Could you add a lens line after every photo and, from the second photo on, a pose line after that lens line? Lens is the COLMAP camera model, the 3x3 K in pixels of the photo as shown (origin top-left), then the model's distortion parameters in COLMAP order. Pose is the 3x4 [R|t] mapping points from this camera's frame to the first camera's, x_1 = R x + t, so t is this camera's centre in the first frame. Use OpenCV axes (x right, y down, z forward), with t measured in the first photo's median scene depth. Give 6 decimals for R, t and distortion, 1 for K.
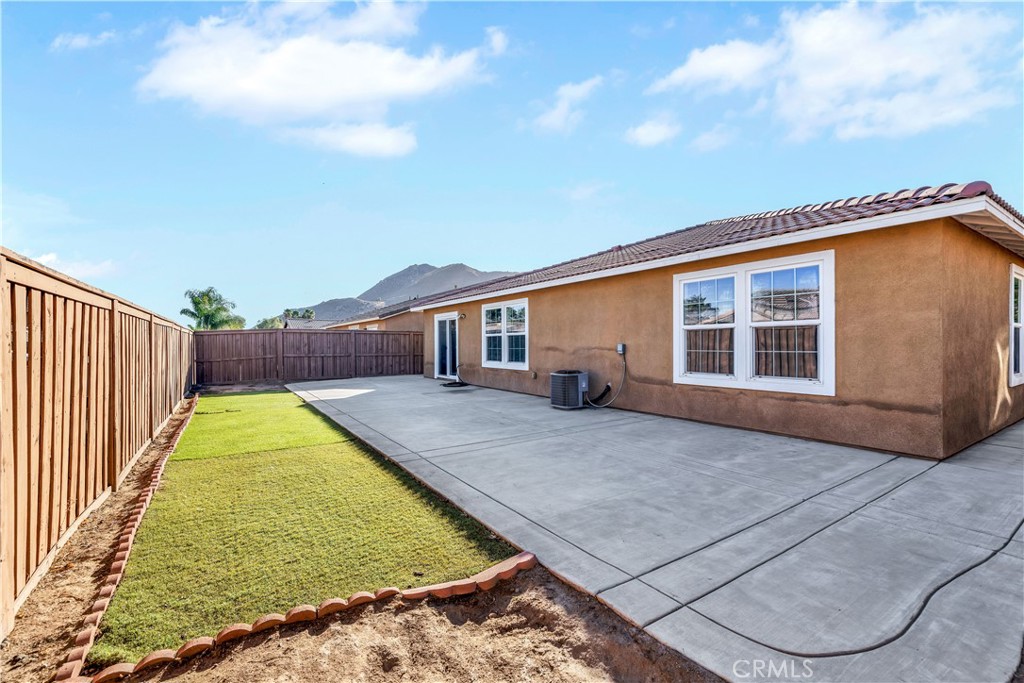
lens RADIAL K [[434.4, 0, 510.5], [0, 434.4, 344.6], [0, 0, 1]] dist [-0.001412, 0.000067]
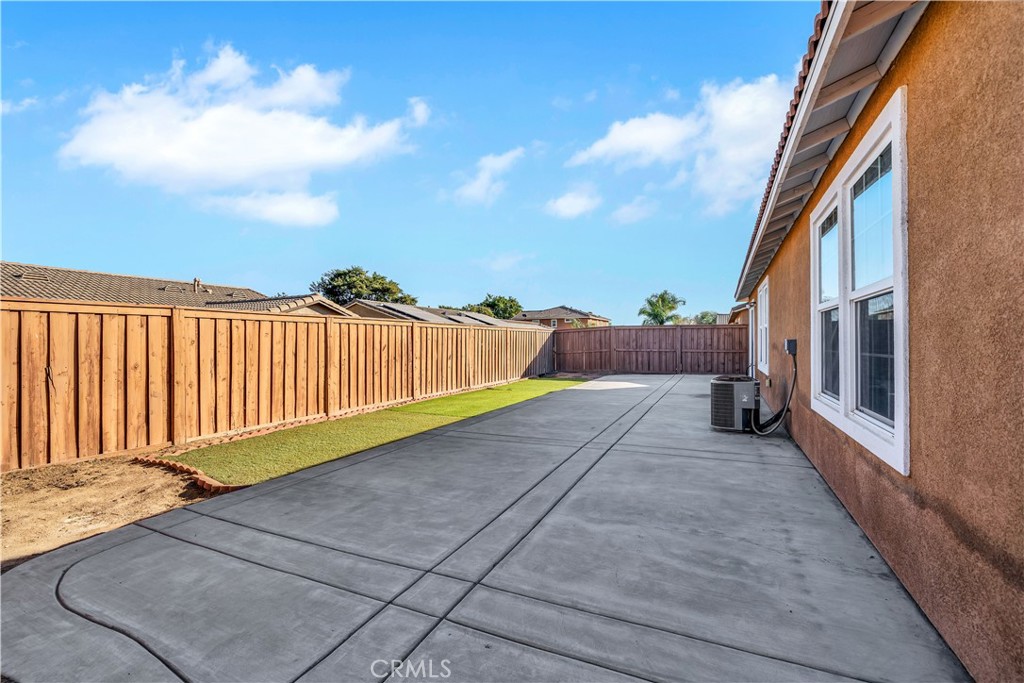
lens RADIAL K [[434.4, 0, 510.5], [0, 434.4, 344.6], [0, 0, 1]] dist [-0.001412, 0.000067]
pose [[0.528730, 0.009171, -0.848741, 1.243695], [0.000364, 0.999939, 0.011031, -0.003957], [0.848790, -0.006141, 0.528694, 0.708910]]
